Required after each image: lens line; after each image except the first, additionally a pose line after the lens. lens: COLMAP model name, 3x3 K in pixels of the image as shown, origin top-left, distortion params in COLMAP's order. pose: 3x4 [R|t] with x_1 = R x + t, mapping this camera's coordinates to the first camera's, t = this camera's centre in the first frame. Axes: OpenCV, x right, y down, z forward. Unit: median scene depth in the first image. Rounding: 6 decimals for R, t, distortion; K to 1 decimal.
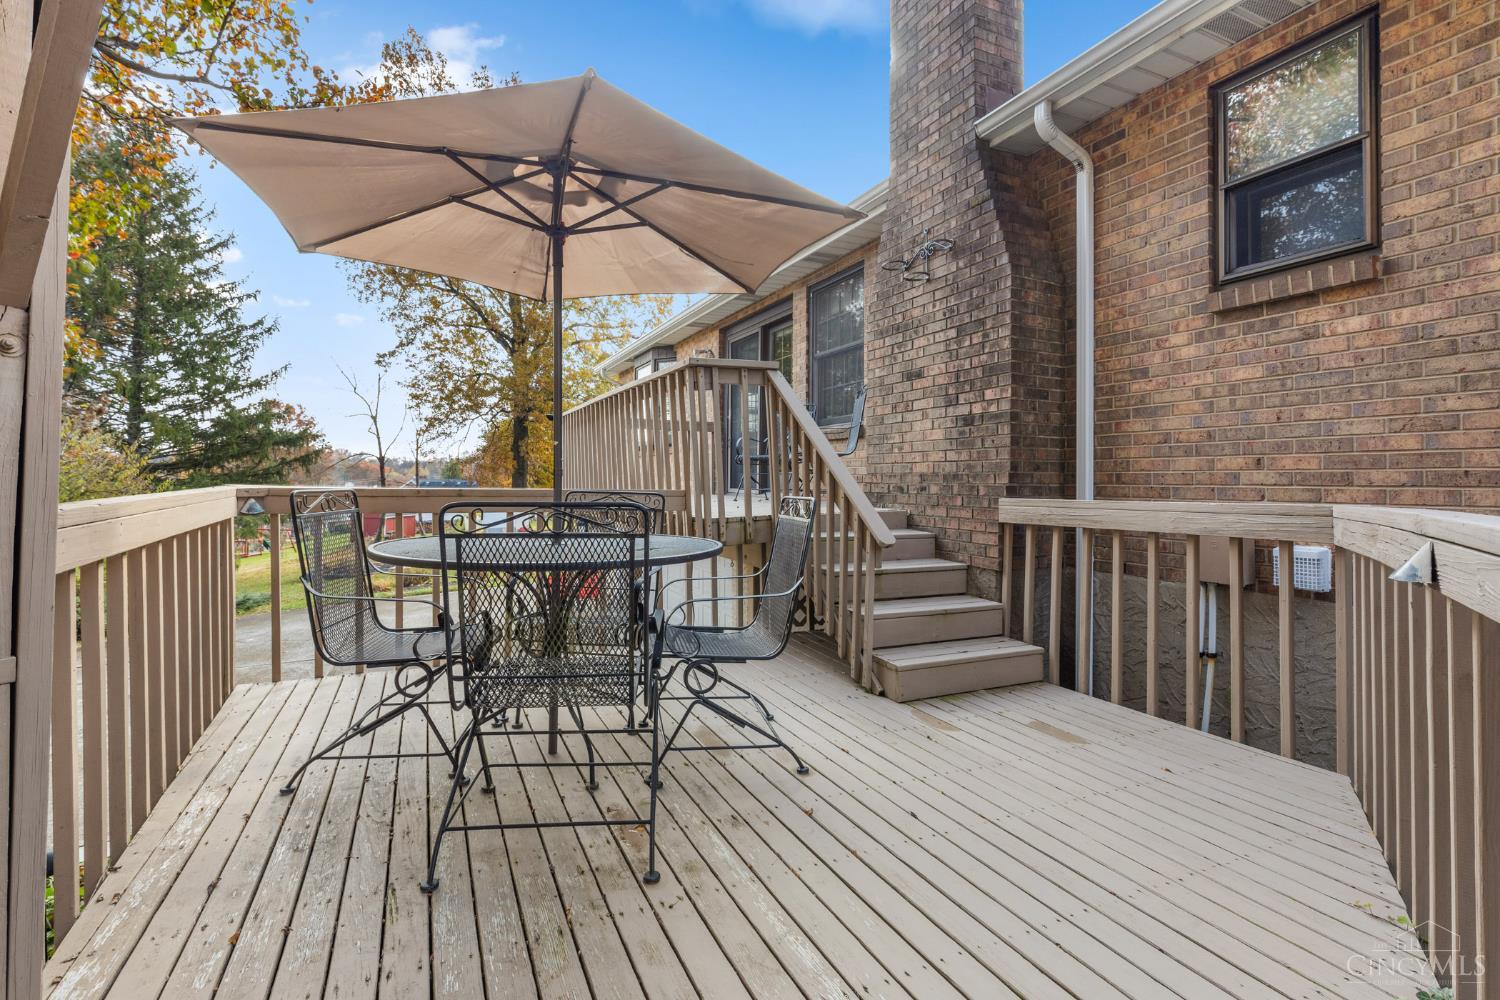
lens RADIAL K [[658.5, 0, 754.6], [0, 658.5, 485.5], [0, 0, 1]] dist [0.003104, -0.000077]
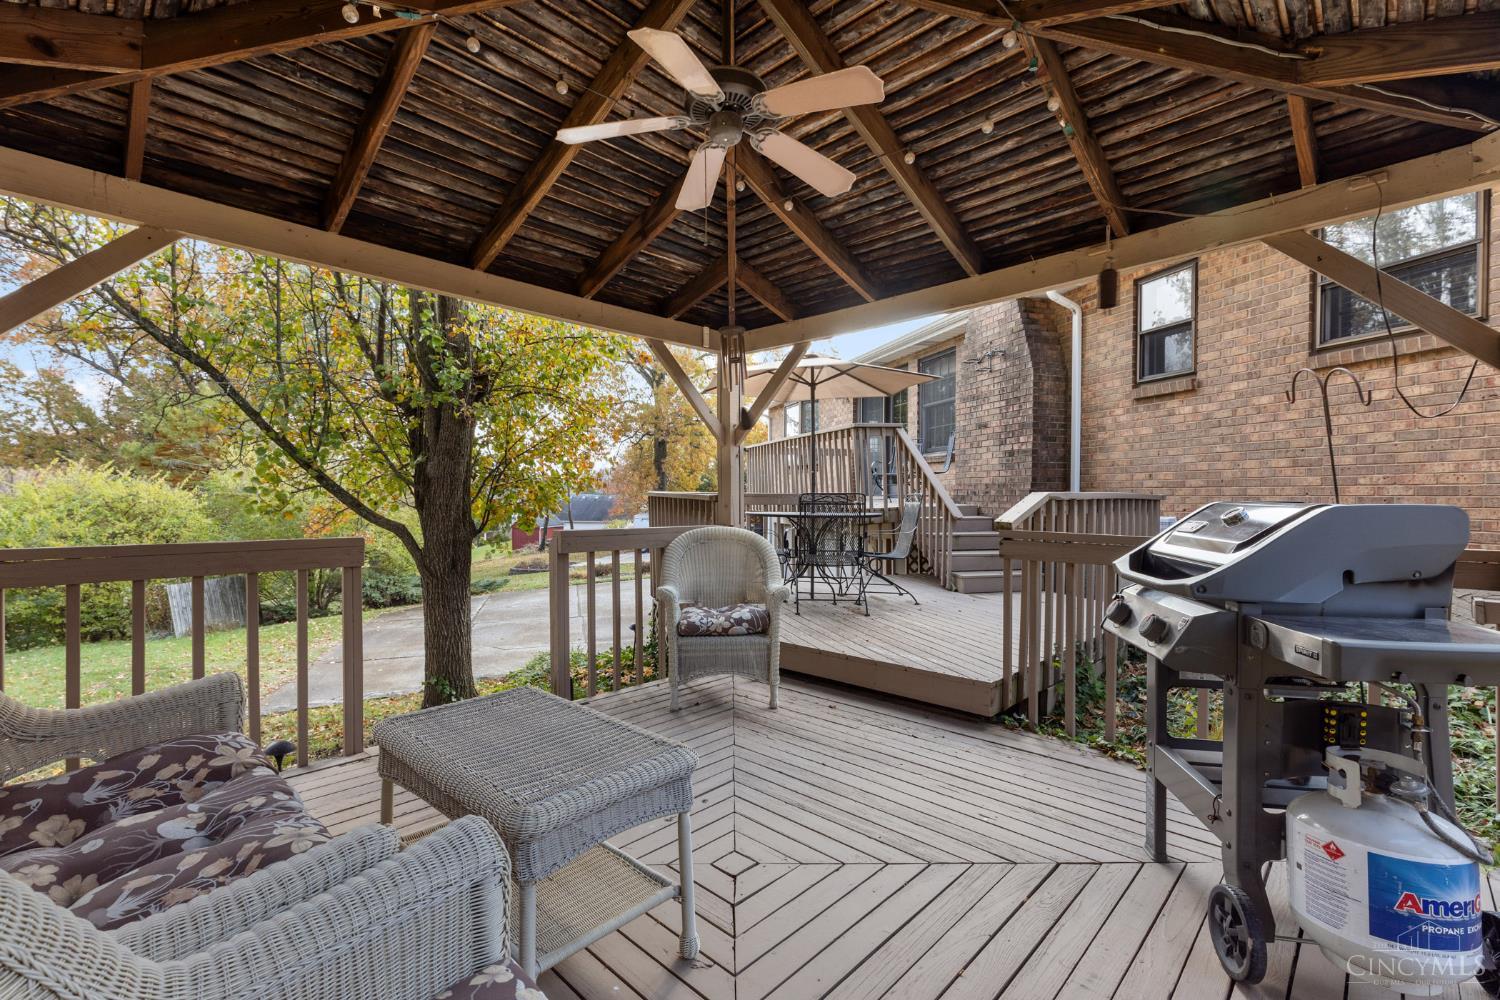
lens RADIAL K [[658.5, 0, 757.7], [0, 658.5, 510.9], [0, 0, 1]] dist [0.003104, -0.000077]
pose [[0.987468, -0.002067, -0.157803, -0.070584], [0.004781, 0.999847, 0.016825, 0.022728], [0.157744, -0.017368, 0.987327, -0.858259]]
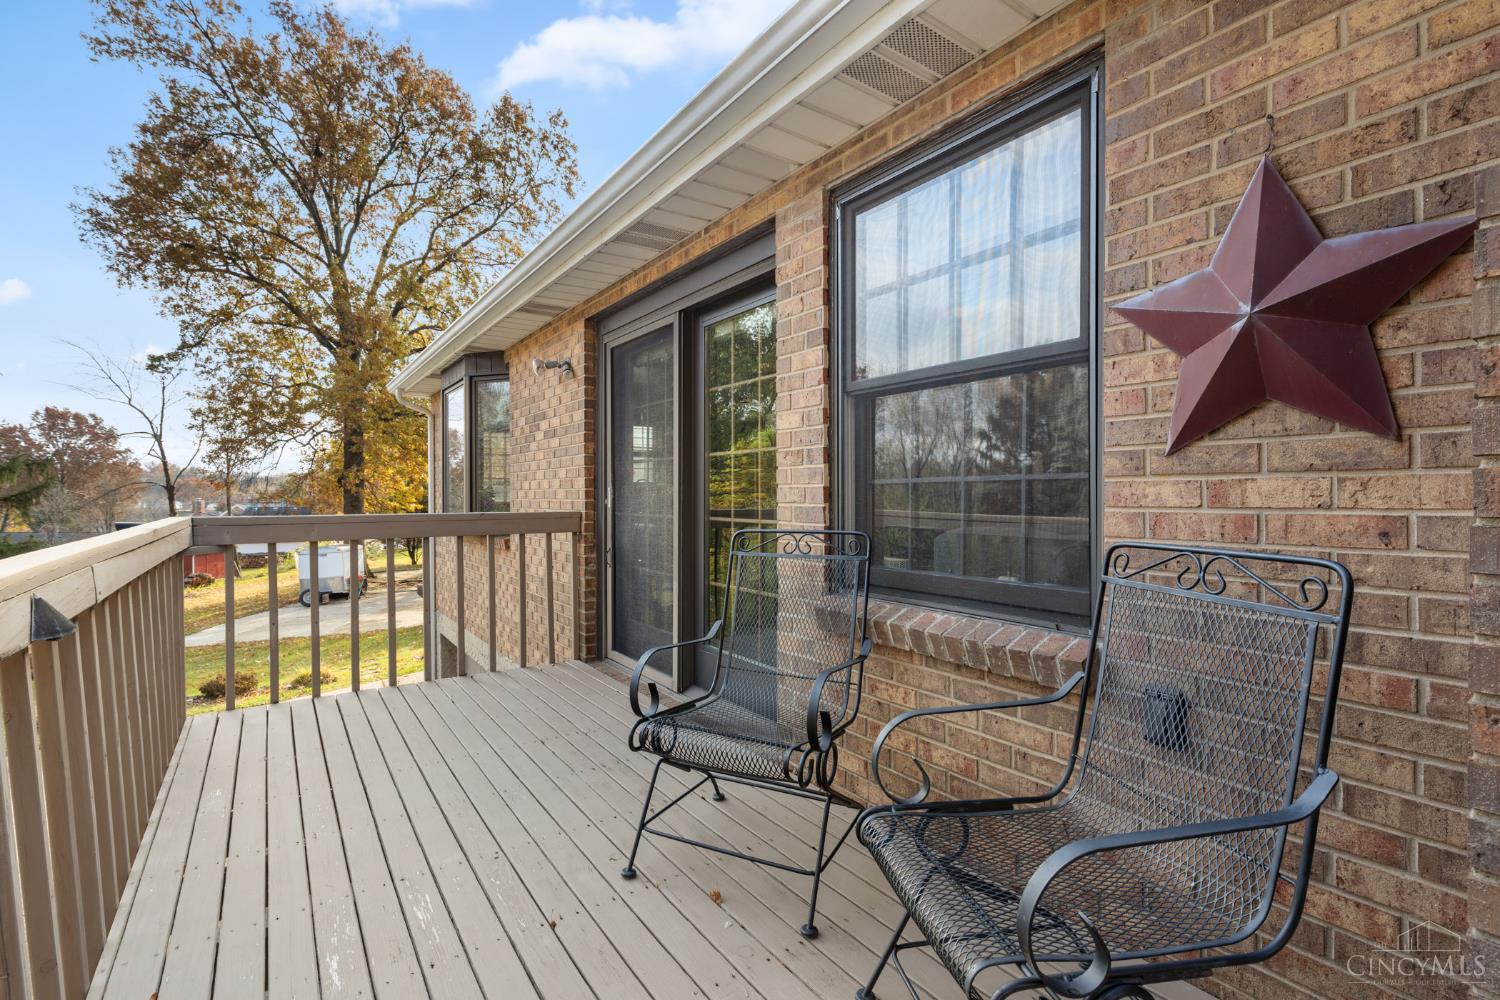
lens RADIAL K [[658.5, 0, 746.5], [0, 658.5, 500.9], [0, 0, 1]] dist [0.003104, -0.000077]
pose [[0.987549, -0.010929, 0.156930, -0.030583], [0.010375, 0.999937, 0.004345, -0.221313], [-0.156968, -0.002663, 0.987600, 1.062164]]
